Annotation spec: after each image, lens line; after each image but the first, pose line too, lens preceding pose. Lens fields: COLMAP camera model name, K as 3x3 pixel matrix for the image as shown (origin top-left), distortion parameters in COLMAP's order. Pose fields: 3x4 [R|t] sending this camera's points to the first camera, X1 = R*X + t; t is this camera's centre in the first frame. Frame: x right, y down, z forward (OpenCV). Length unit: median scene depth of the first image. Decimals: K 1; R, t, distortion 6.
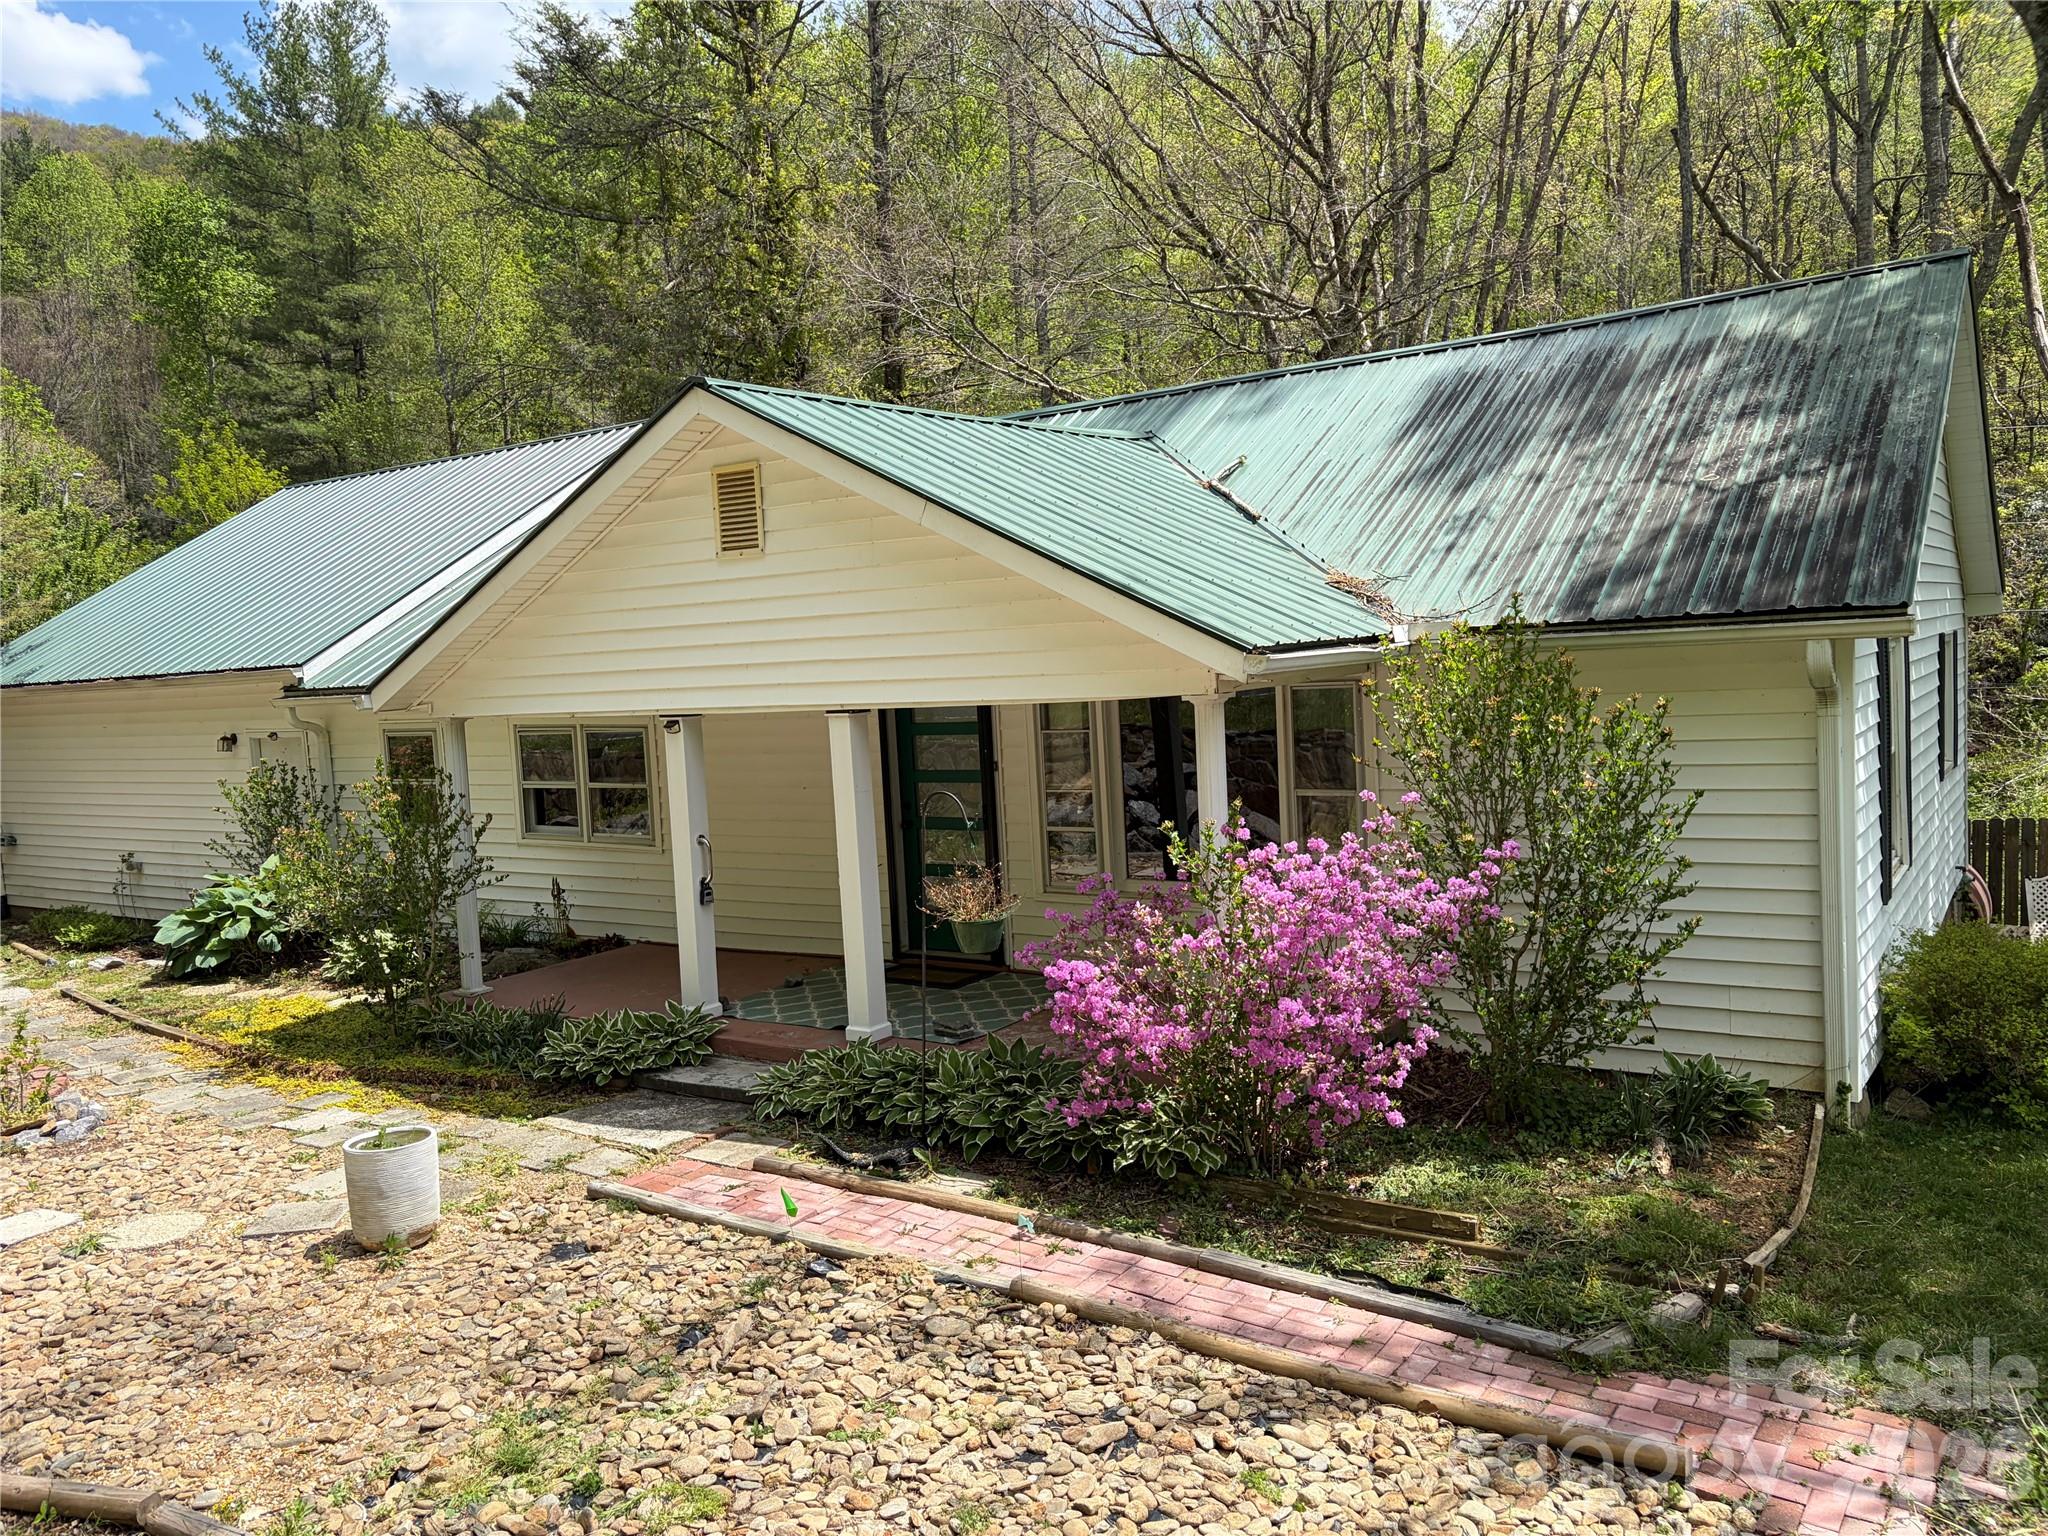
lens RADIAL K [[1539.9, 0, 1024.0], [0, 1539.9, 768.0], [0, 0, 1]] dist [0.003175, -0.014800]
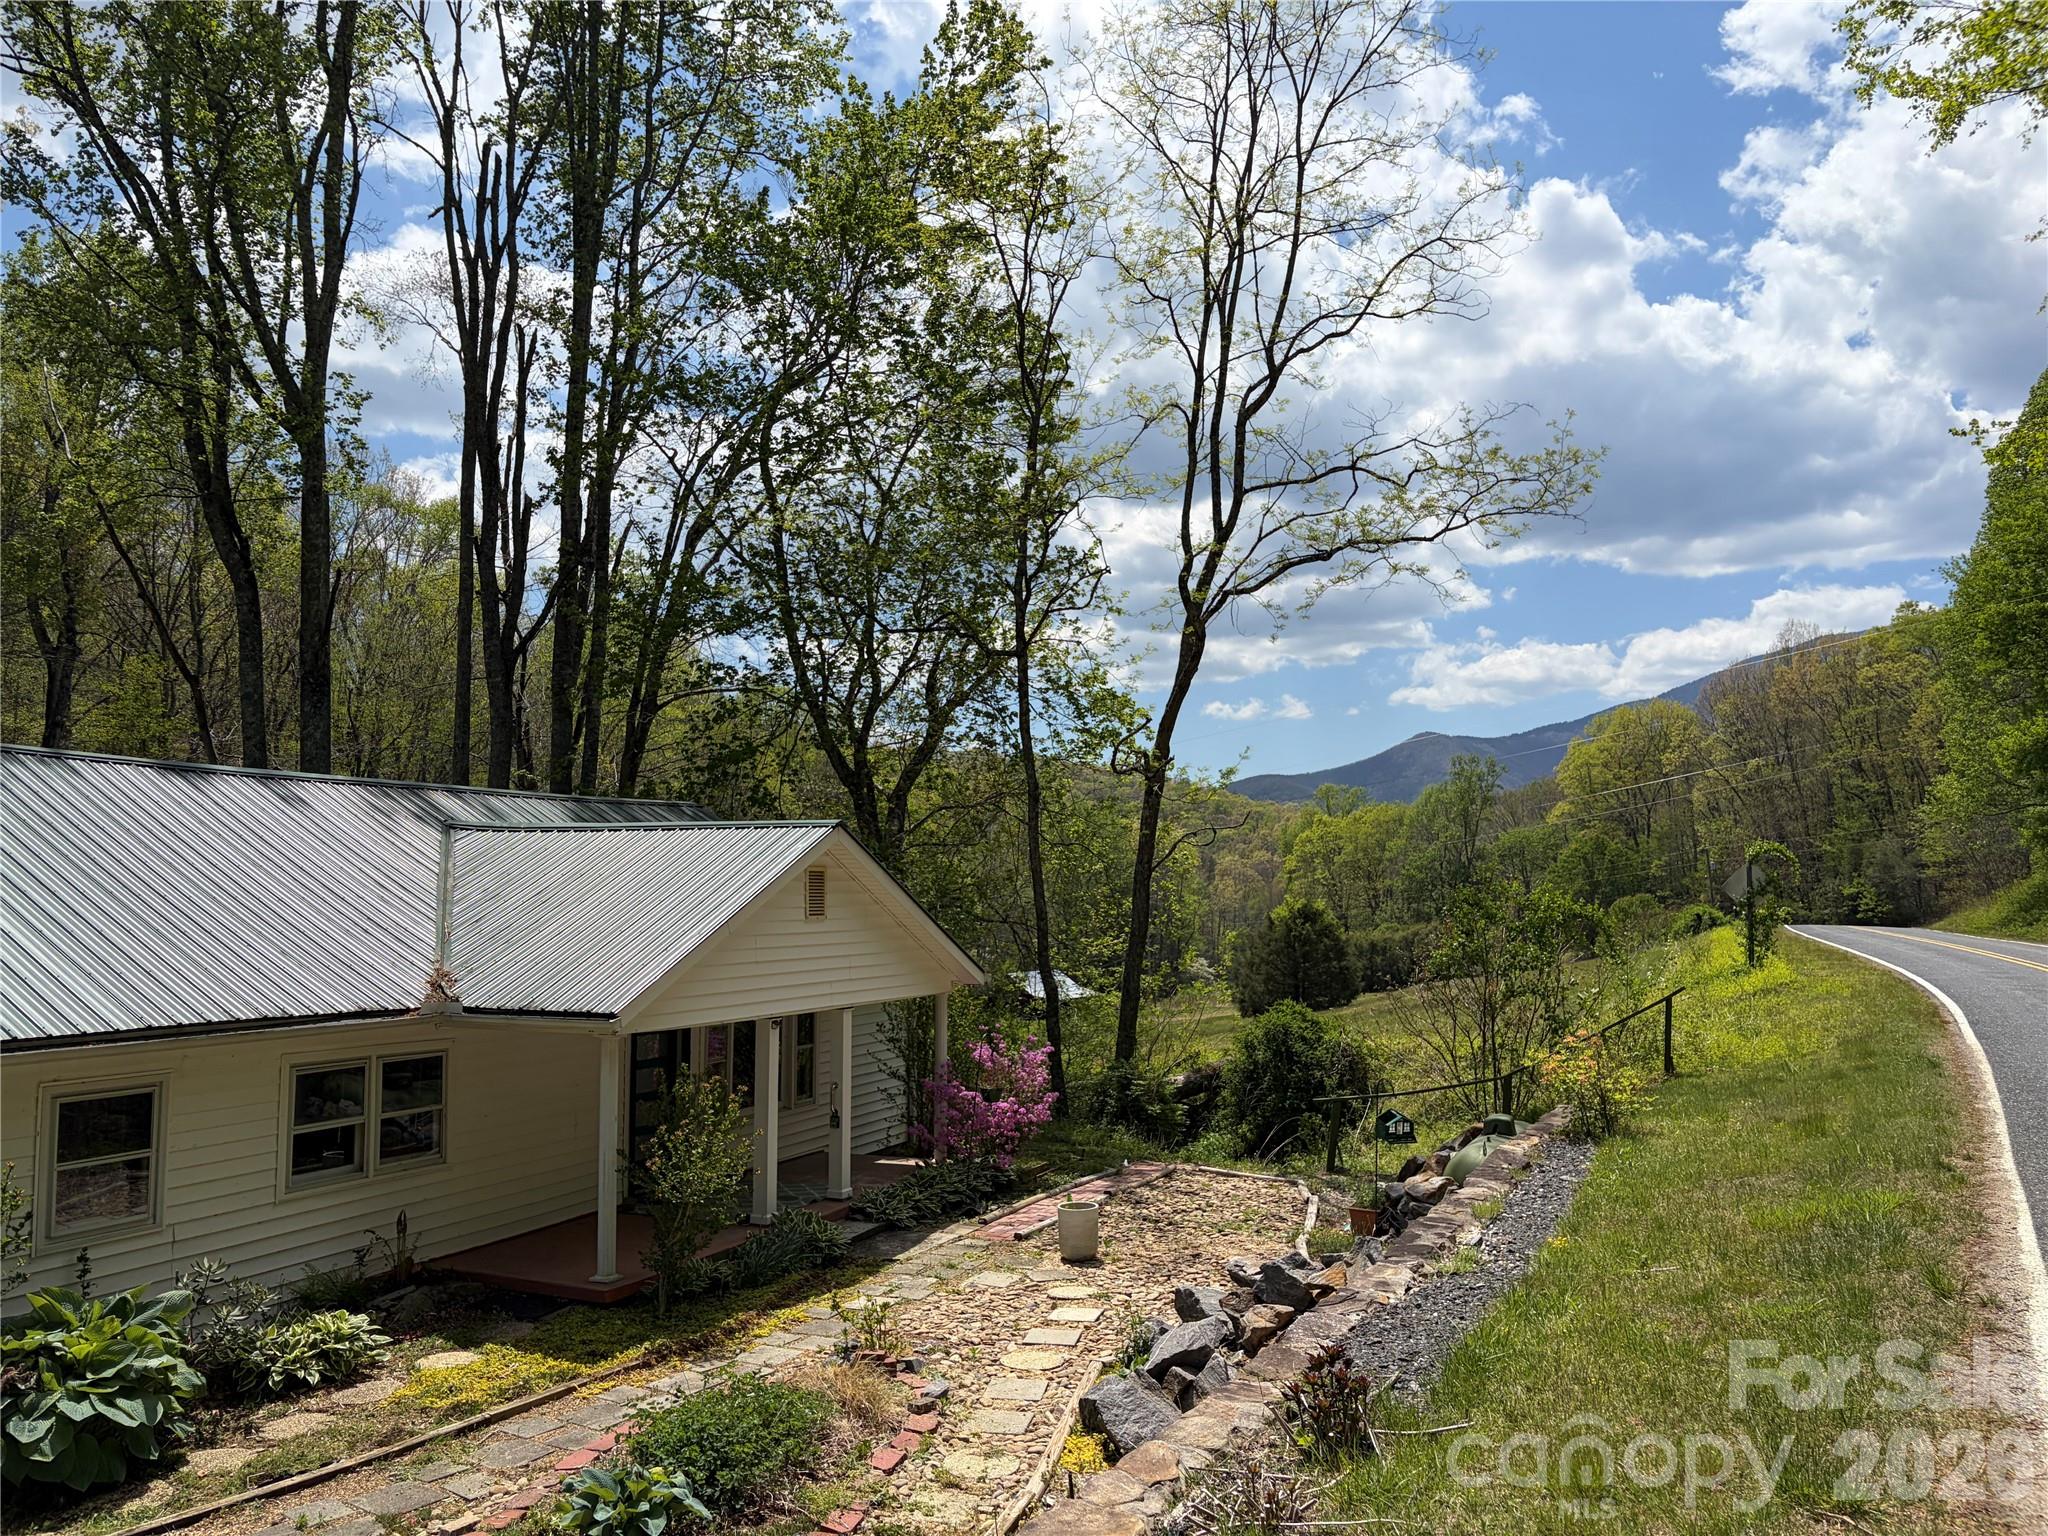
lens RADIAL K [[1531.3, 0, 1024.0], [0, 1531.3, 768.0], [0, 0, 1]] dist [0.061368, -0.070011]
pose [[-0.160291, 0.141921, 0.976814, -1.401341], [0.095391, 0.987205, -0.127778, -0.045546], [-0.982450, 0.072697, -0.171778, 0.764183]]
